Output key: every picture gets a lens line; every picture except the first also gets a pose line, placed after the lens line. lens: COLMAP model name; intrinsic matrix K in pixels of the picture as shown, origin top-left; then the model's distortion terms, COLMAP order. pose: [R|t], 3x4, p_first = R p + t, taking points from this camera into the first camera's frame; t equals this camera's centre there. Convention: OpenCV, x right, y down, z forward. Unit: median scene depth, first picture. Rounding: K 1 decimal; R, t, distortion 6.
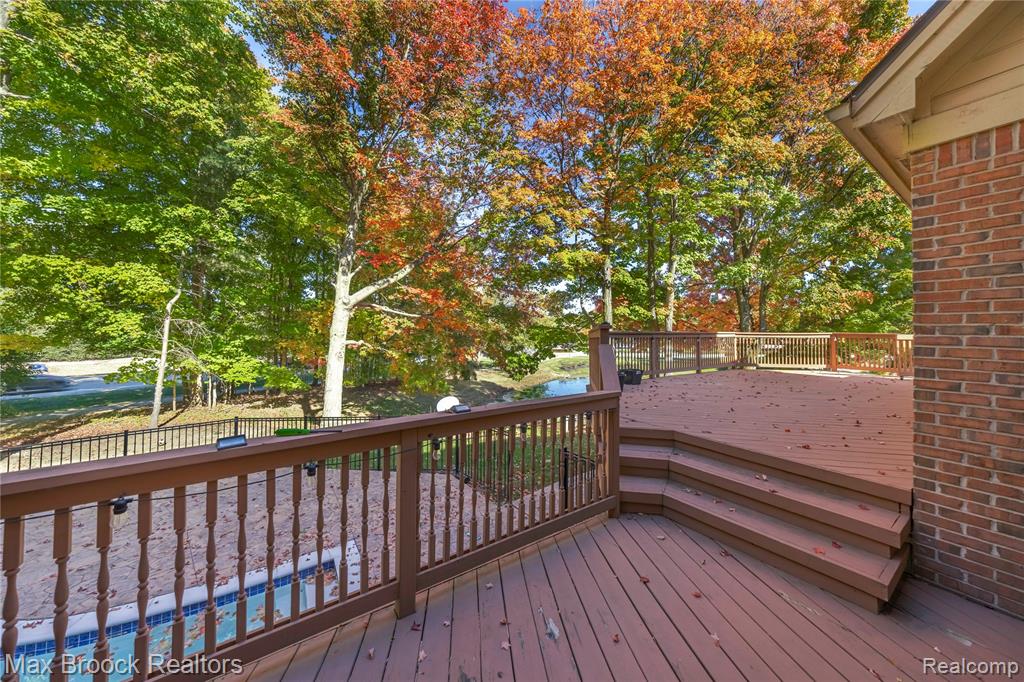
lens RADIAL K [[349.2, 0, 517.2], [0, 349.2, 327.5], [0, 0, 1]] dist [0.000002, -0.000047]
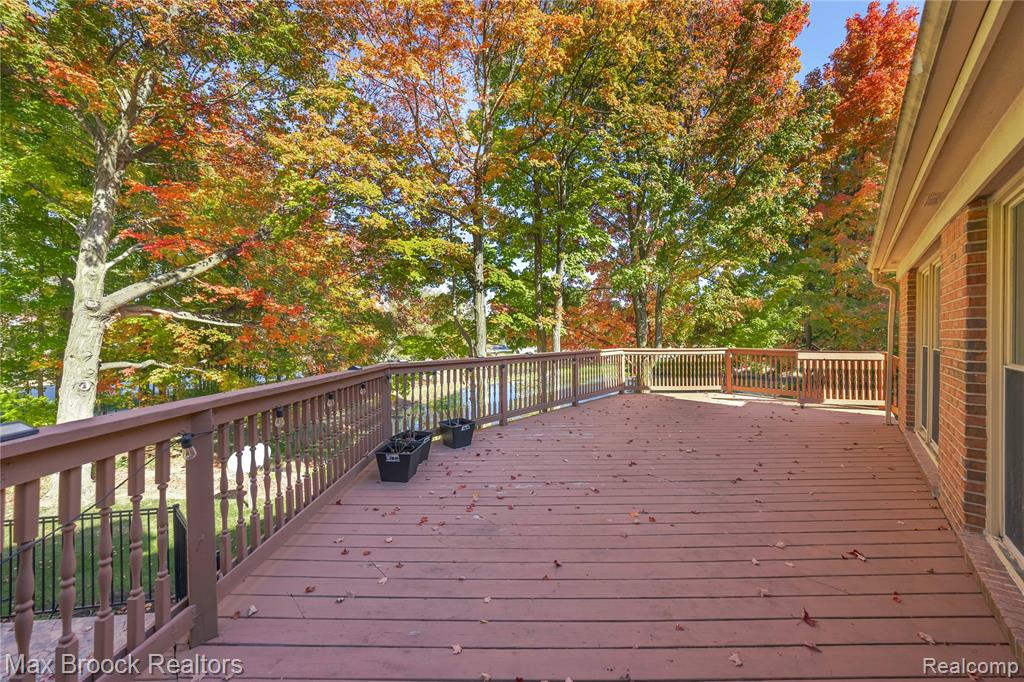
lens RADIAL K [[341.2, 0, 514.6], [0, 341.2, 337.6], [0, 0, 1]] dist [0.006816, -0.000126]
pose [[0.981072, -0.011451, 0.193302, 0.166858], [0.006932, 0.999687, 0.024039, -0.023531], [-0.193517, -0.022244, 0.980845, 0.203463]]
